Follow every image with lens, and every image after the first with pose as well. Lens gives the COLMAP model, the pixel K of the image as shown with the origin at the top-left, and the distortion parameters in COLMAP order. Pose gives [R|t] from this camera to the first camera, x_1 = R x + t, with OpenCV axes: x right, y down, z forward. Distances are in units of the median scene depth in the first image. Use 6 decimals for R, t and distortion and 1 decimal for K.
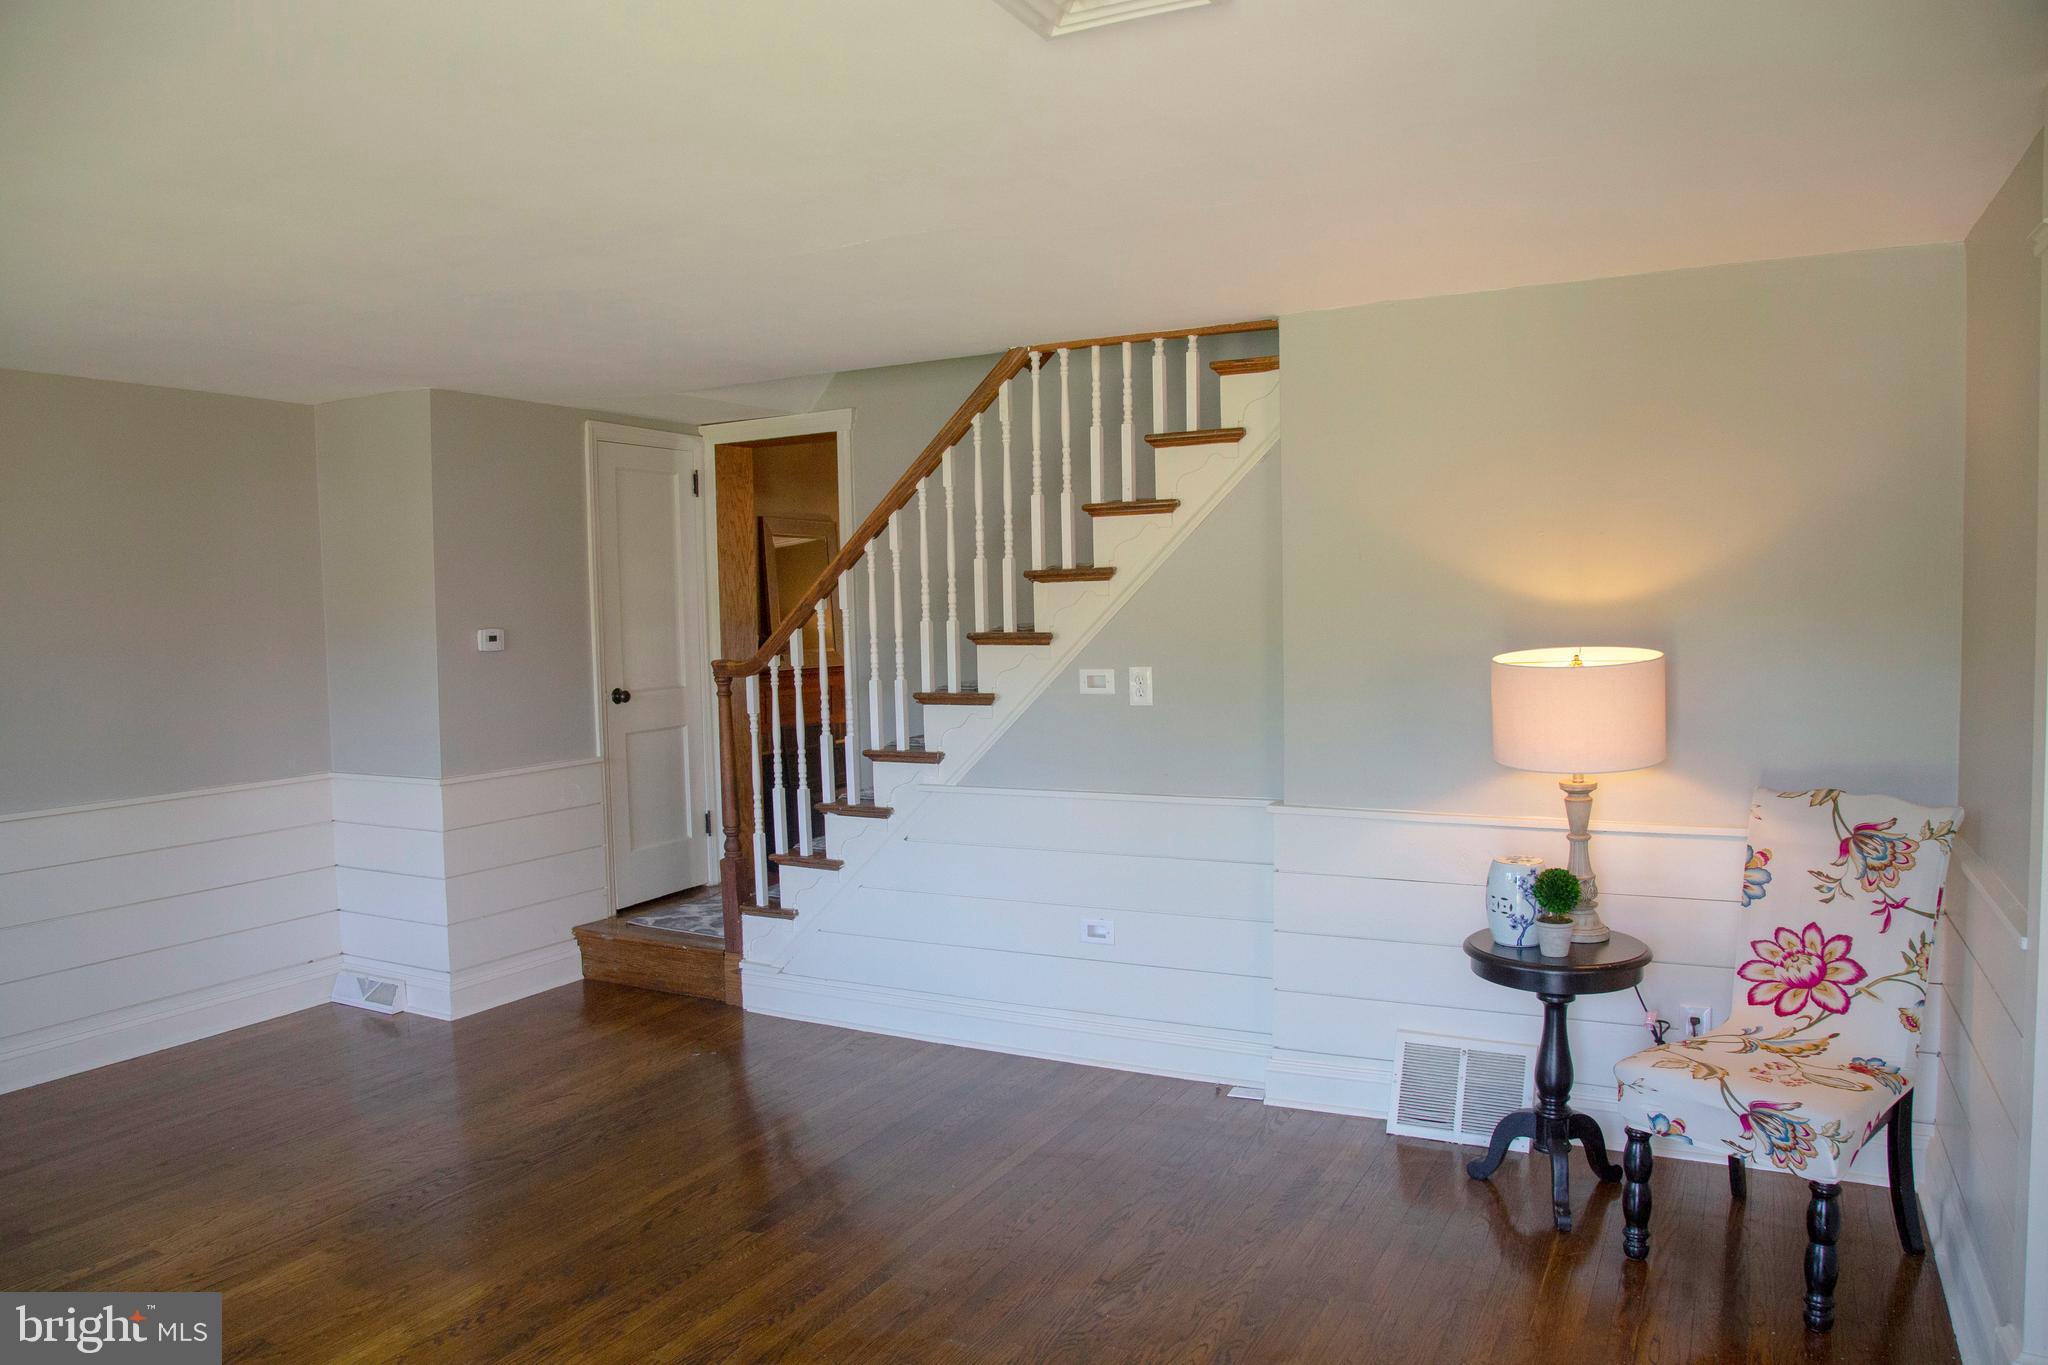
lens RADIAL K [[1393.8, 0, 1019.3], [0, 1393.8, 685.9], [0, 0, 1]] dist [-0.097367, 0.035552]
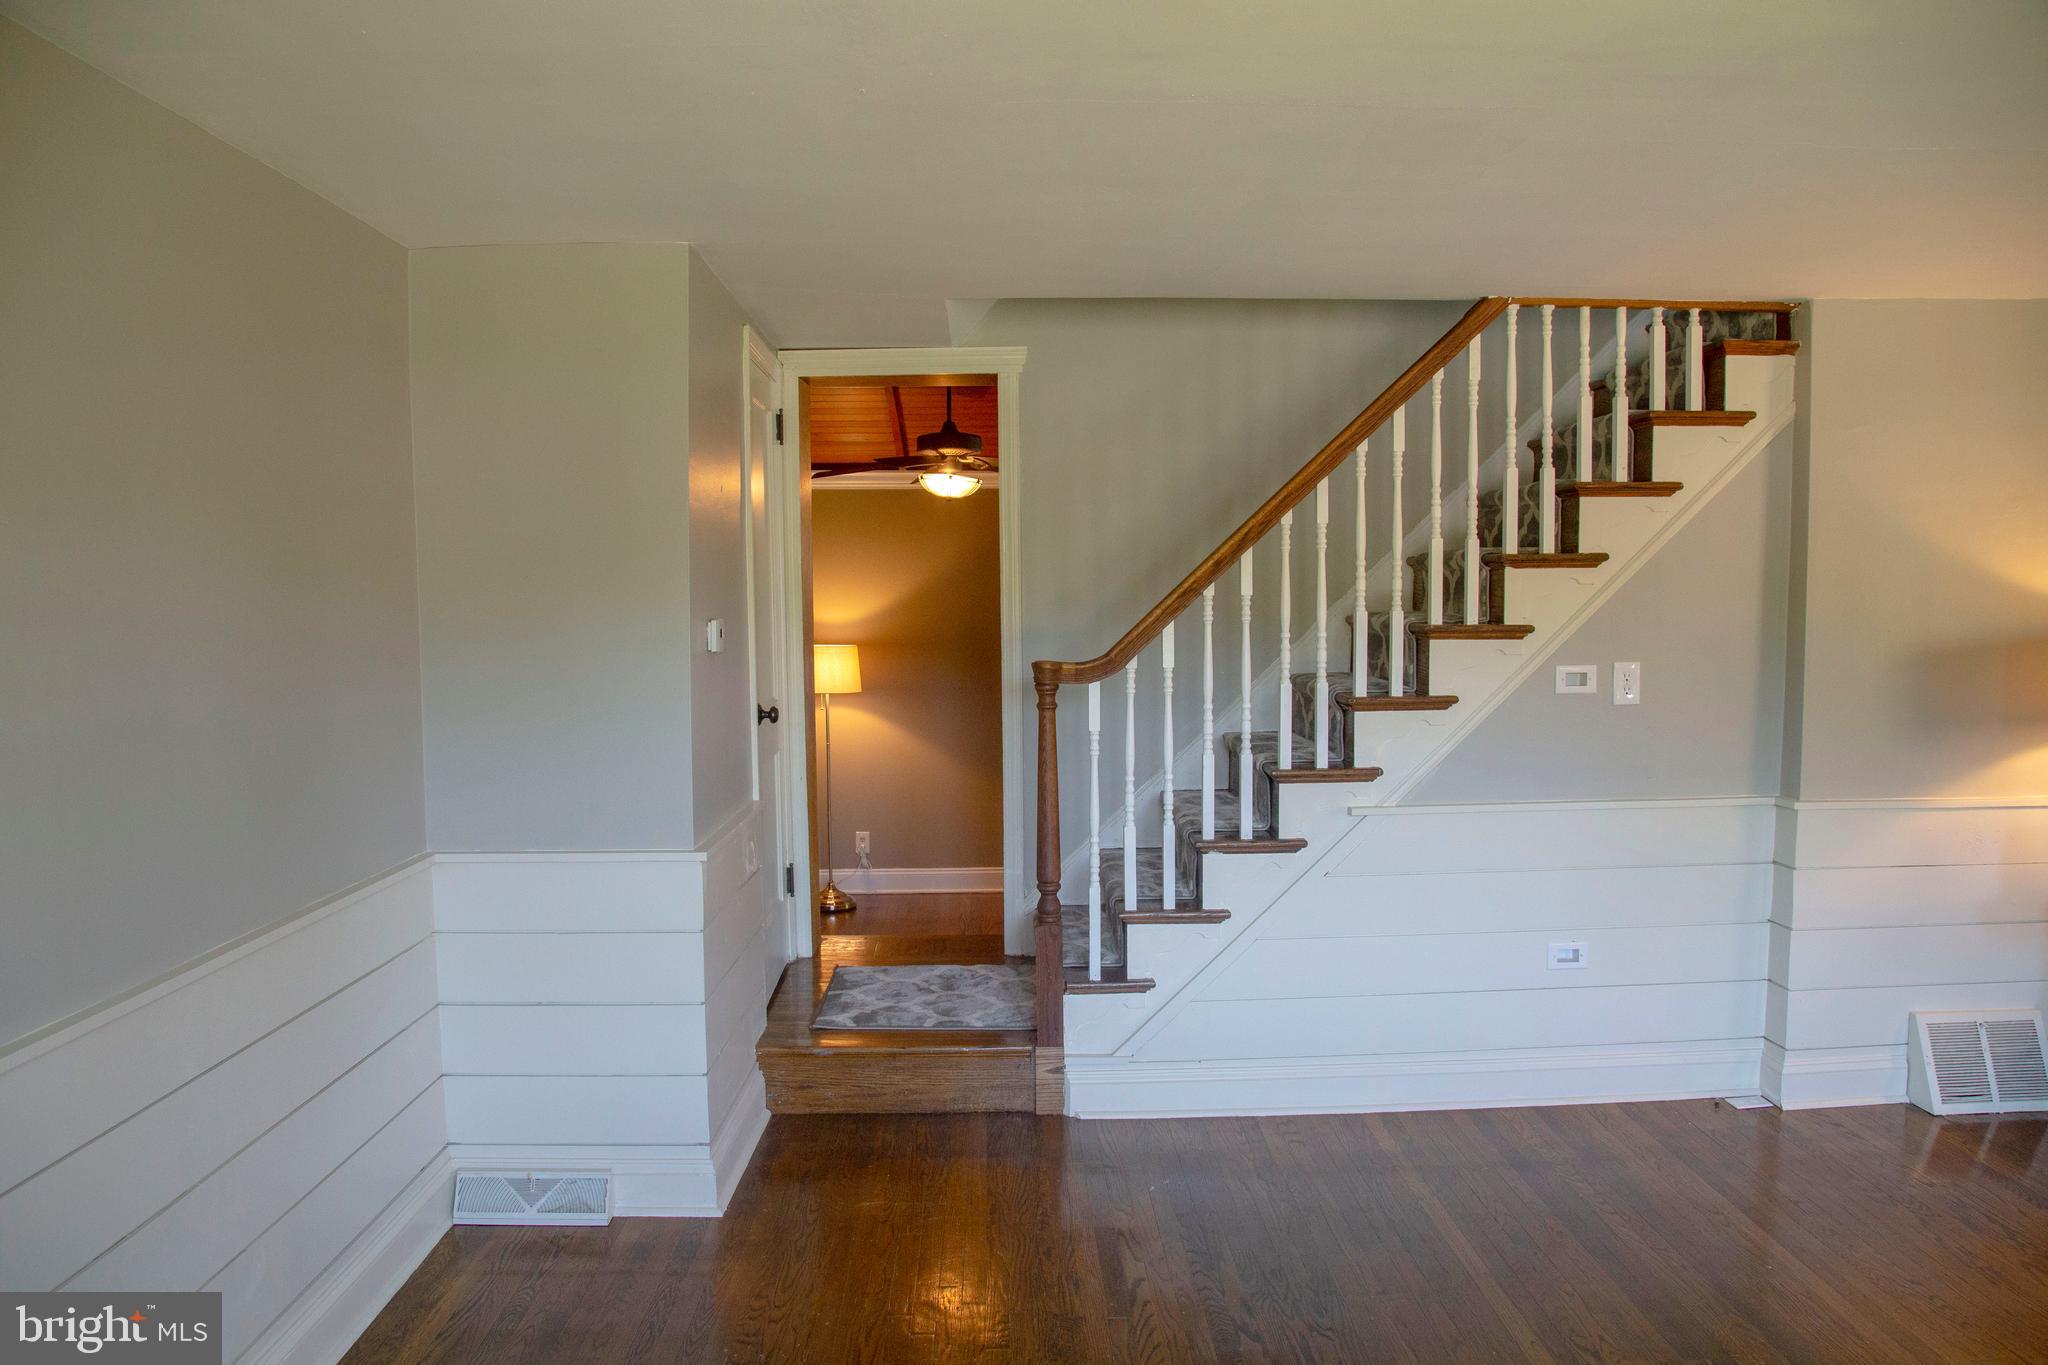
lens RADIAL K [[1393.8, 0, 1018.7], [0, 1393.8, 678.8], [0, 0, 1]] dist [-0.097367, 0.035552]
pose [[0.871377, -0.020444, 0.490188, -0.674927], [0.020852, 0.999772, 0.004629, -0.014605], [-0.490171, 0.006188, 0.871605, 0.392007]]
